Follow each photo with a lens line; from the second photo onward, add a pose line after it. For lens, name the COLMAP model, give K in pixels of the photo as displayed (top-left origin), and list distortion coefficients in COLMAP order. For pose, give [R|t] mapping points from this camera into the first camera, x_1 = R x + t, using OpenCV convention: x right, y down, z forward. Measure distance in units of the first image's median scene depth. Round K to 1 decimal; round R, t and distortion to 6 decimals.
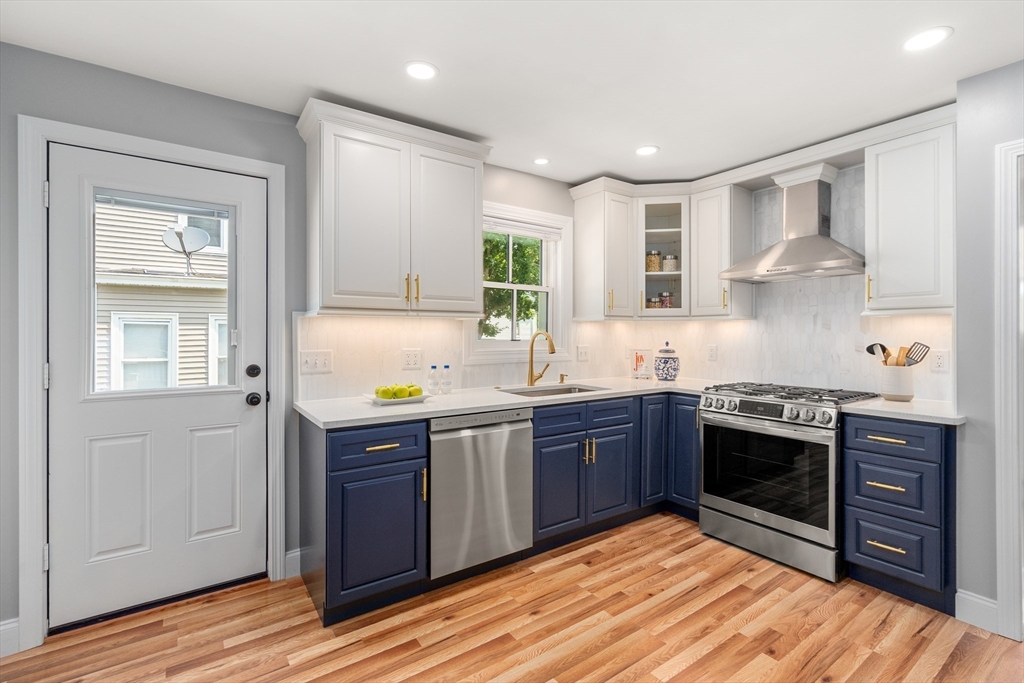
lens RADIAL K [[466.0, 0, 514.7], [0, 466.0, 335.3], [0, 0, 1]] dist [-0.005392, 0.000162]
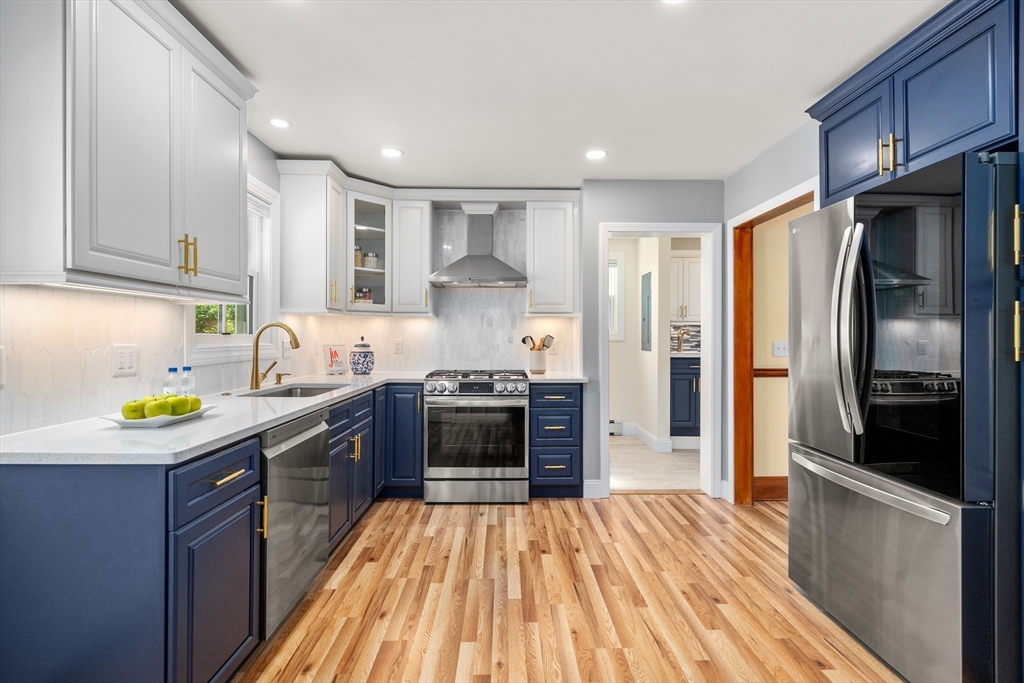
lens RADIAL K [[483.3, 0, 519.3], [0, 483.3, 335.4], [0, 0, 1]] dist [-0.008383, 0.001758]
pose [[0.555454, 0.001992, 0.831545, -0.514138], [0.000464, 0.999996, -0.002706, 0.020145], [-0.831547, 0.001889, 0.555451, 0.177393]]
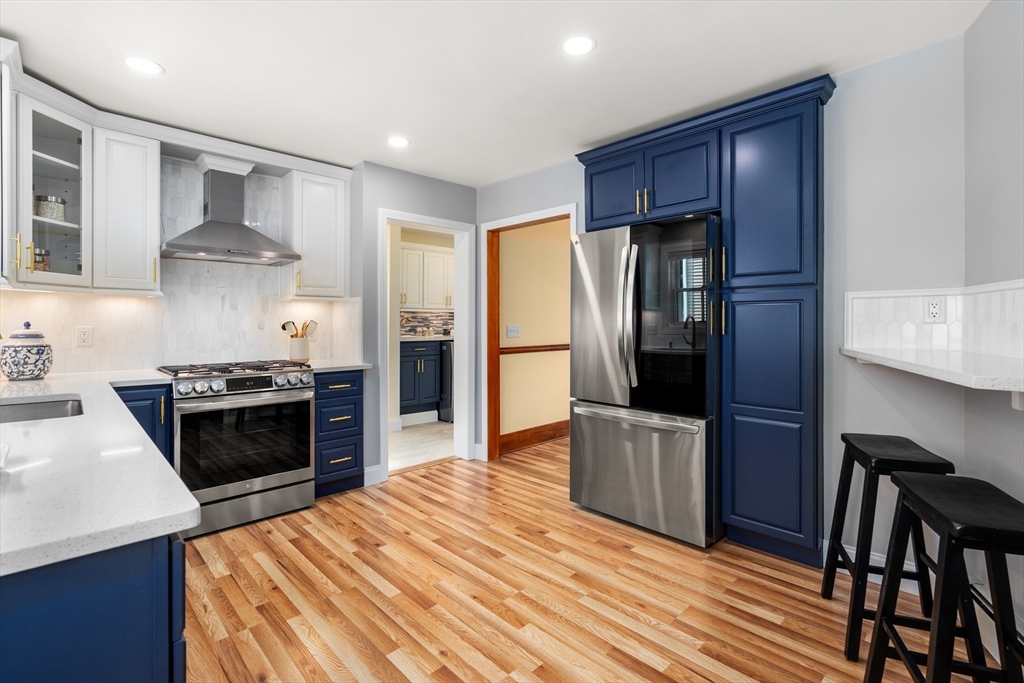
lens RADIAL K [[466.0, 0, 517.1], [0, 466.0, 323.1], [0, 0, 1]] dist [-0.005392, 0.000162]
pose [[-0.157550, -0.001235, 0.987510, -0.619788], [0.002815, 0.999995, 0.001700, 0.022606], [-0.987507, 0.003048, -0.157545, 0.585238]]
